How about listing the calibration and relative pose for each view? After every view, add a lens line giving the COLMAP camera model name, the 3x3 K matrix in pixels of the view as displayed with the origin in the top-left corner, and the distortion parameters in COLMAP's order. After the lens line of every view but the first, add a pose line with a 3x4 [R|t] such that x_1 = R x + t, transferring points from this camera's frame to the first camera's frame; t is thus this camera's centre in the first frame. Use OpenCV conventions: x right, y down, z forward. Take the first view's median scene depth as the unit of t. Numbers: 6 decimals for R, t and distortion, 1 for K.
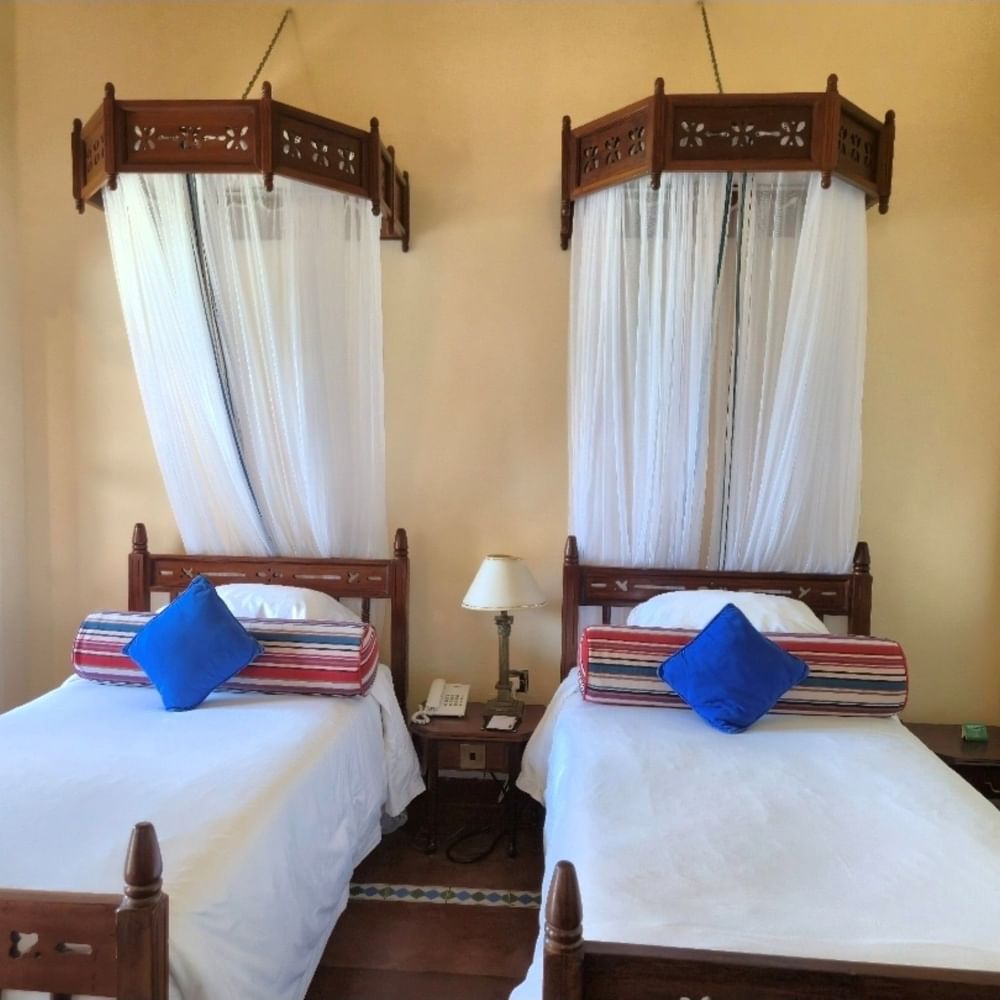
lens RADIAL K [[963.8, 0, 500.0], [0, 963.8, 500.0], [0, 0, 1]] dist [0.062586, -0.007927]
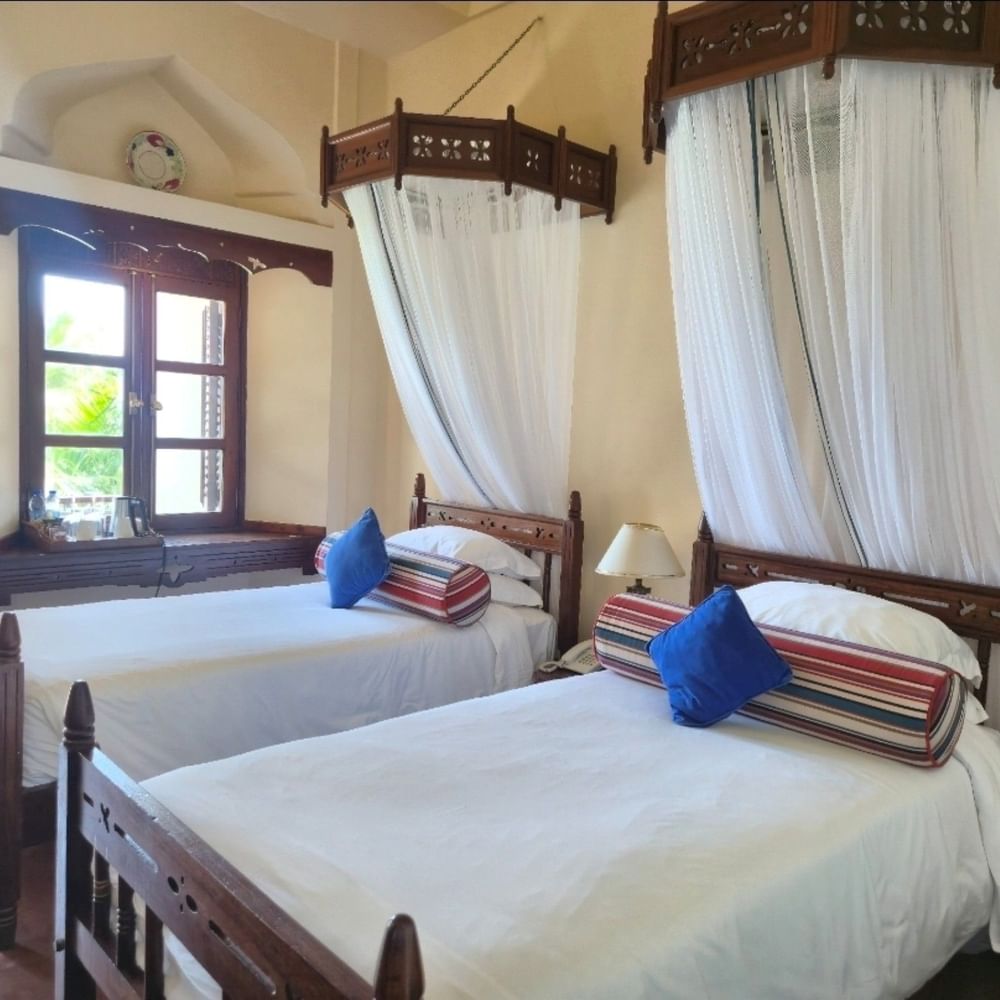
lens RADIAL K [[955.0, 0, 500.0], [0, 955.0, 500.0], [0, 0, 1]] dist [-0.002247, -0.055033]
pose [[0.703040, 0.069610, -0.707736, 0.678767], [-0.085897, 0.996224, 0.012658, 0.039007], [0.705944, 0.051893, 0.706364, 0.249718]]
